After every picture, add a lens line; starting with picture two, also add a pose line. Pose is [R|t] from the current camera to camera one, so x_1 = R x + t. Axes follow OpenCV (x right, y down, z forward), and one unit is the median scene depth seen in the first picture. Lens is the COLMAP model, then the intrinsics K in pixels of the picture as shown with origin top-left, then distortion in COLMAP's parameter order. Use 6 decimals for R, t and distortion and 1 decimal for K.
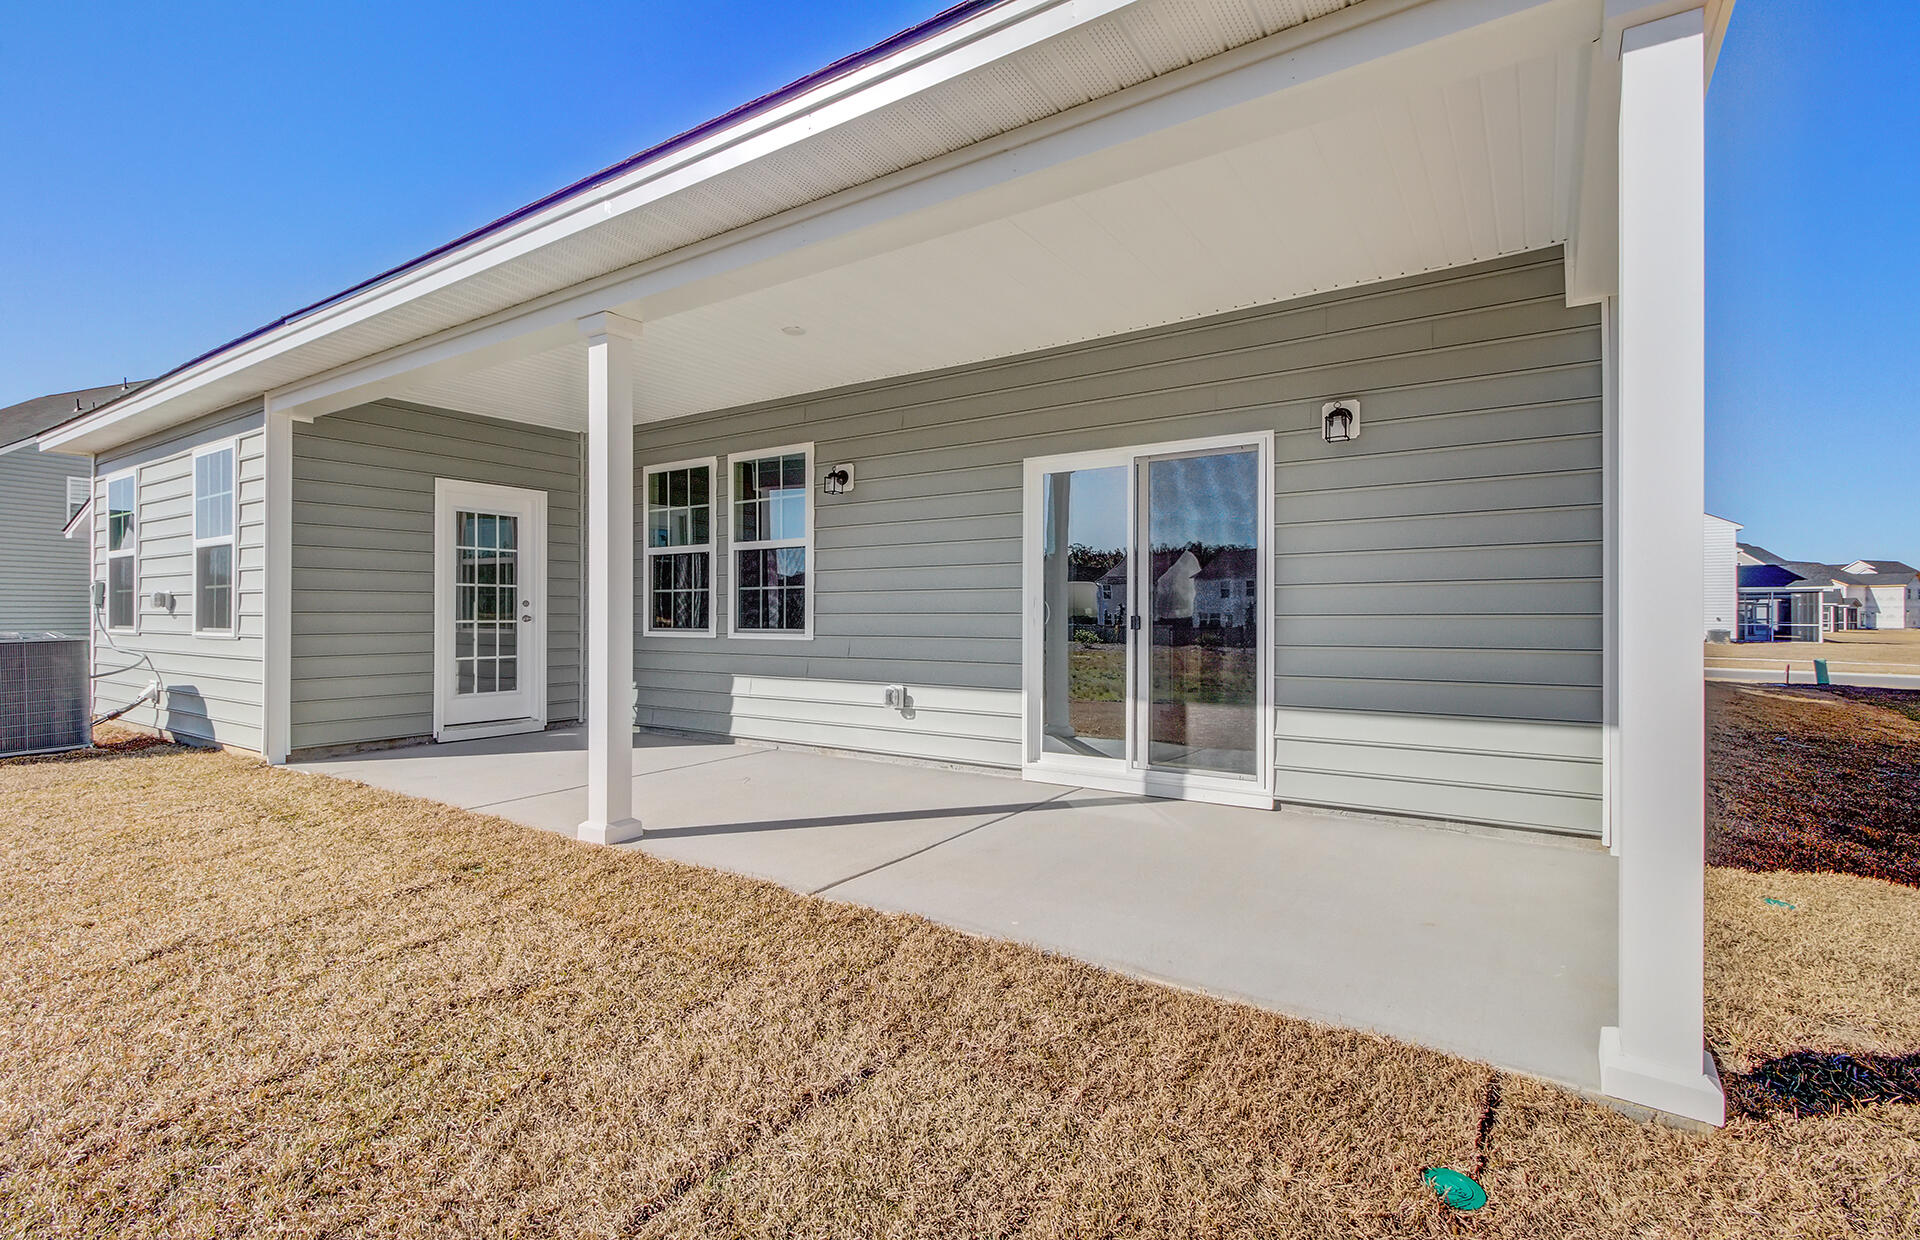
lens RADIAL K [[865.2, 0, 961.0], [0, 865.2, 611.1], [0, 0, 1]] dist [-0.001053, -0.000465]
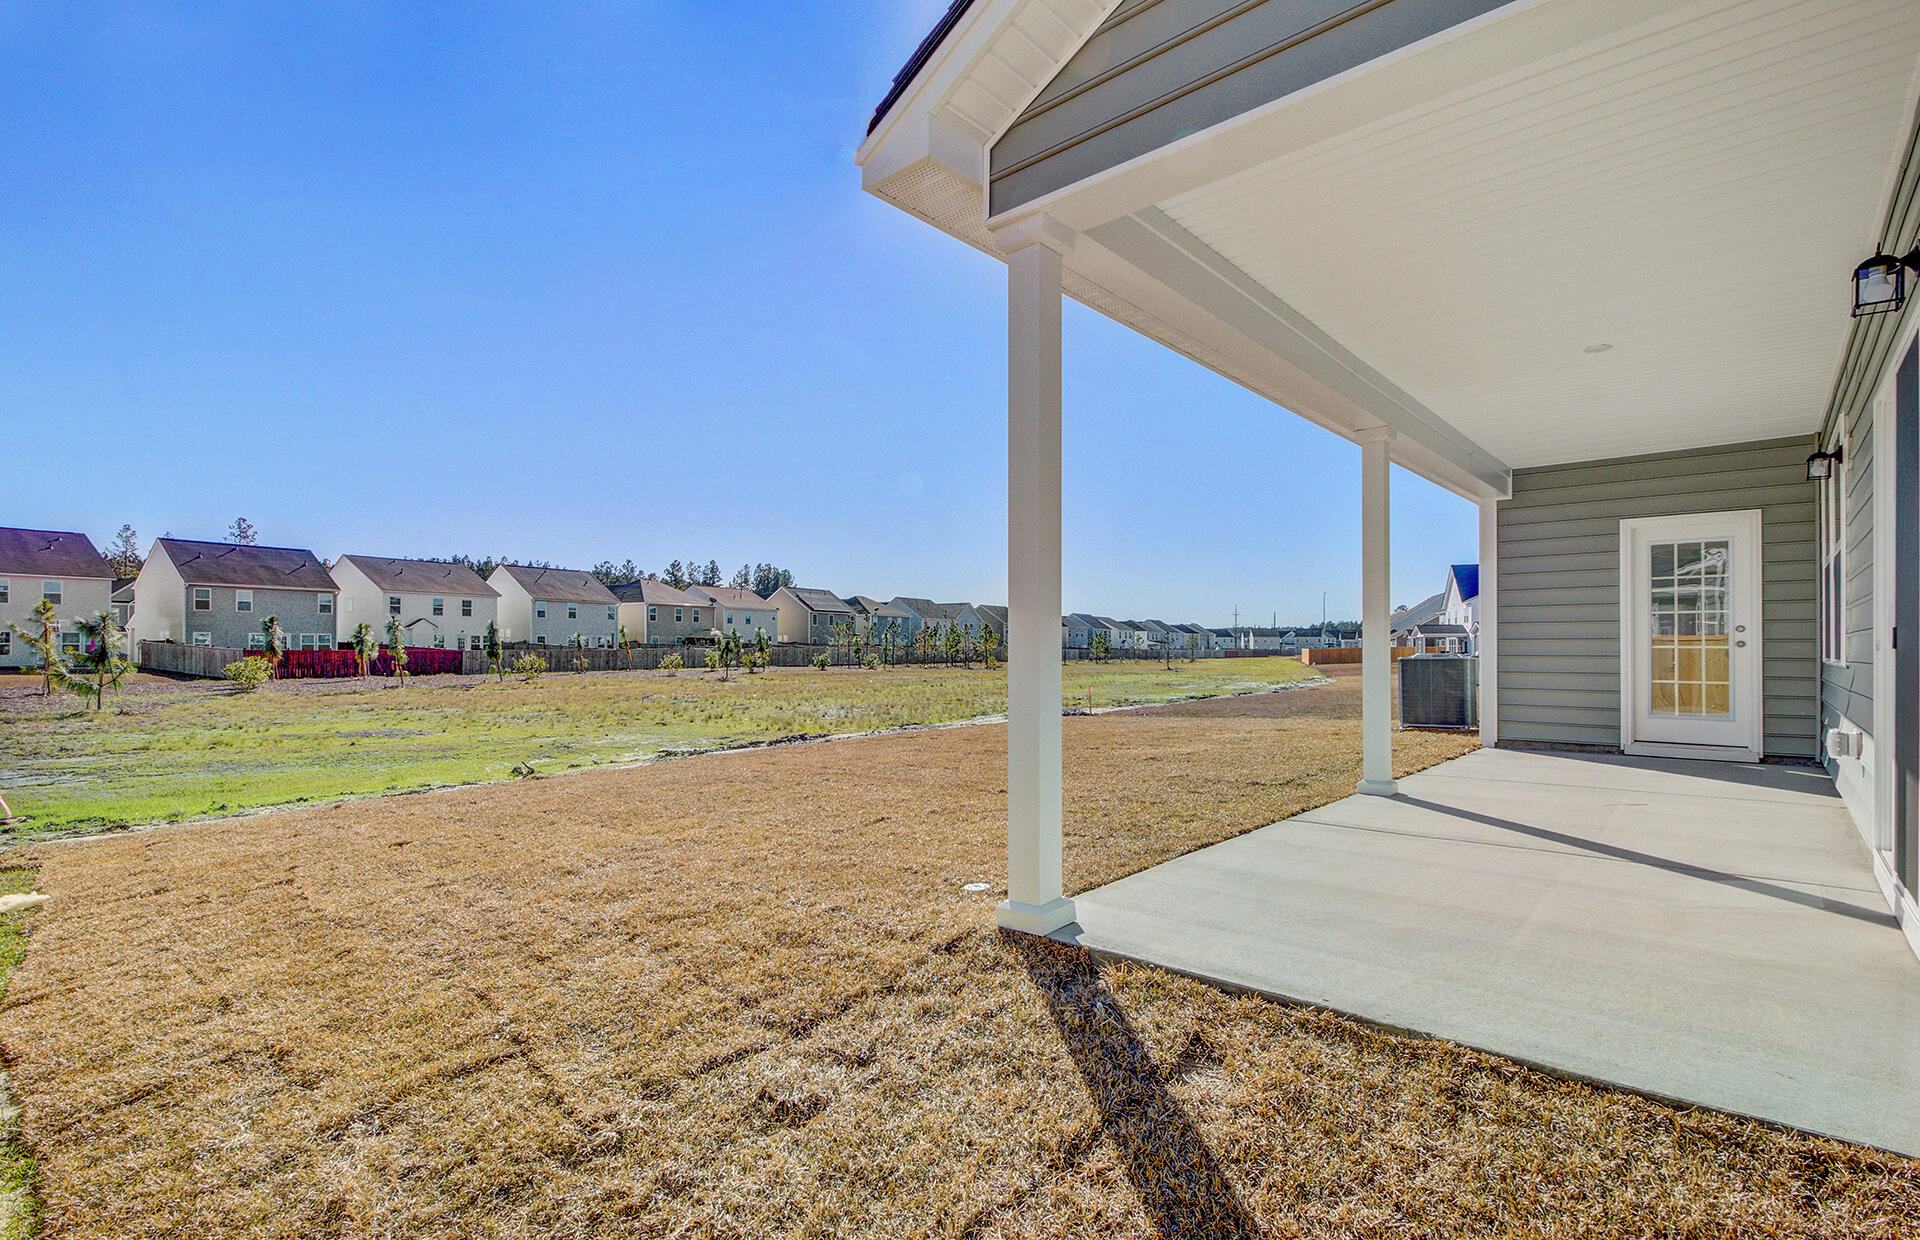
lens RADIAL K [[865.2, 0, 961.0], [0, 865.2, 611.1], [0, 0, 1]] dist [-0.001053, -0.000465]
pose [[-0.160931, -0.038017, -0.986233, 0.701691], [-0.004751, 0.999276, -0.037745, 0.014476], [0.986954, -0.001389, -0.160995, 0.351018]]
